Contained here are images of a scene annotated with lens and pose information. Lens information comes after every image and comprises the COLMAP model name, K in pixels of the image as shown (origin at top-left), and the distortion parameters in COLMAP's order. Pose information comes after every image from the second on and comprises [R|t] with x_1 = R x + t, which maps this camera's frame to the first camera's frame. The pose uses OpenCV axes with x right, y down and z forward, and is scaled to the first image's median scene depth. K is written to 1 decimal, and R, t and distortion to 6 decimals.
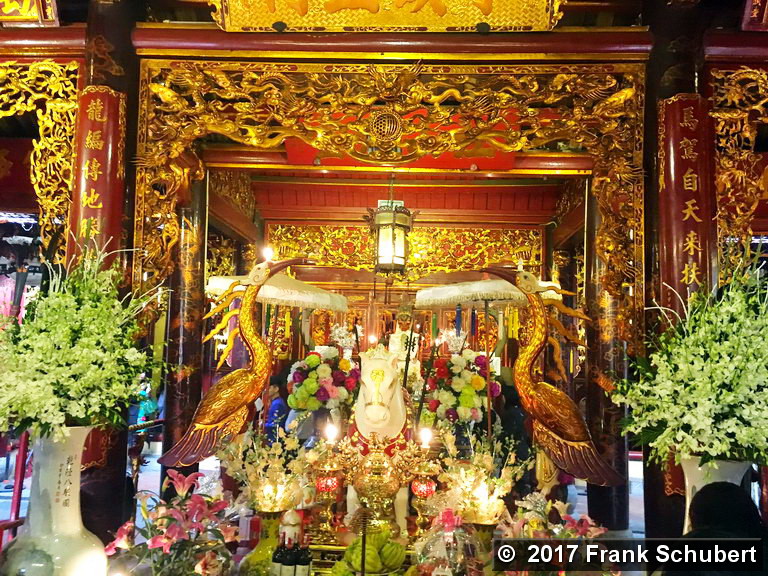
lens RADIAL K [[650.5, 0, 380.5], [0, 650.5, 290.1], [0, 0, 1]] dist [0.070490, -0.088336]
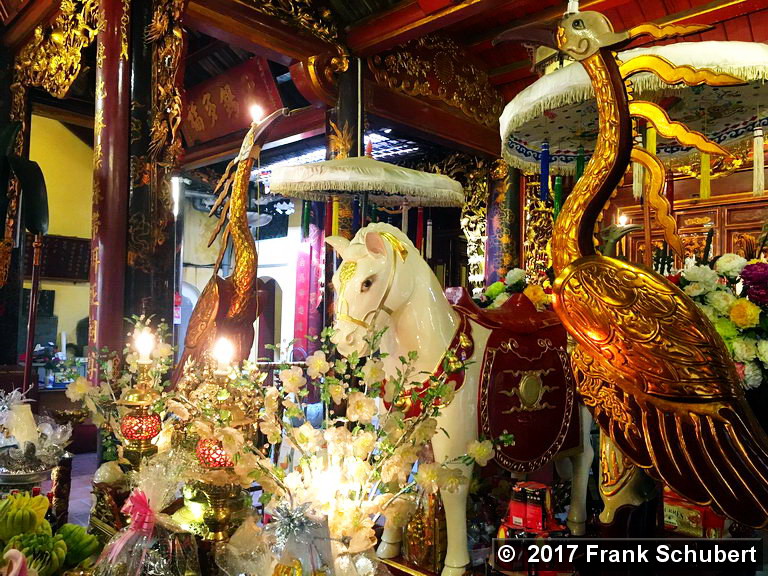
lens RADIAL K [[650.5, 0, 385.3], [0, 650.5, 291.5], [0, 0, 1]] dist [0.070490, -0.088336]
pose [[0.737287, -0.044570, -0.674108, 0.394145], [0.059605, 0.998222, -0.000808, 0.143729], [0.672946, -0.039585, 0.738632, 0.553409]]
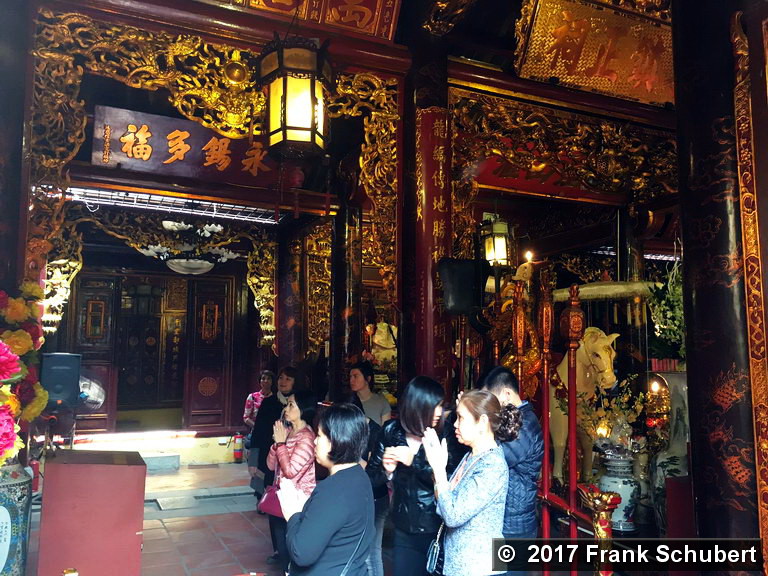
lens RADIAL K [[650.5, 0, 382.0], [0, 650.5, 290.8], [0, 0, 1]] dist [0.070490, -0.088336]
pose [[0.883401, 0.018759, 0.468243, -0.999854], [-0.020419, 0.999790, -0.001531, 0.020073], [-0.468173, -0.008209, 0.883599, 0.013955]]
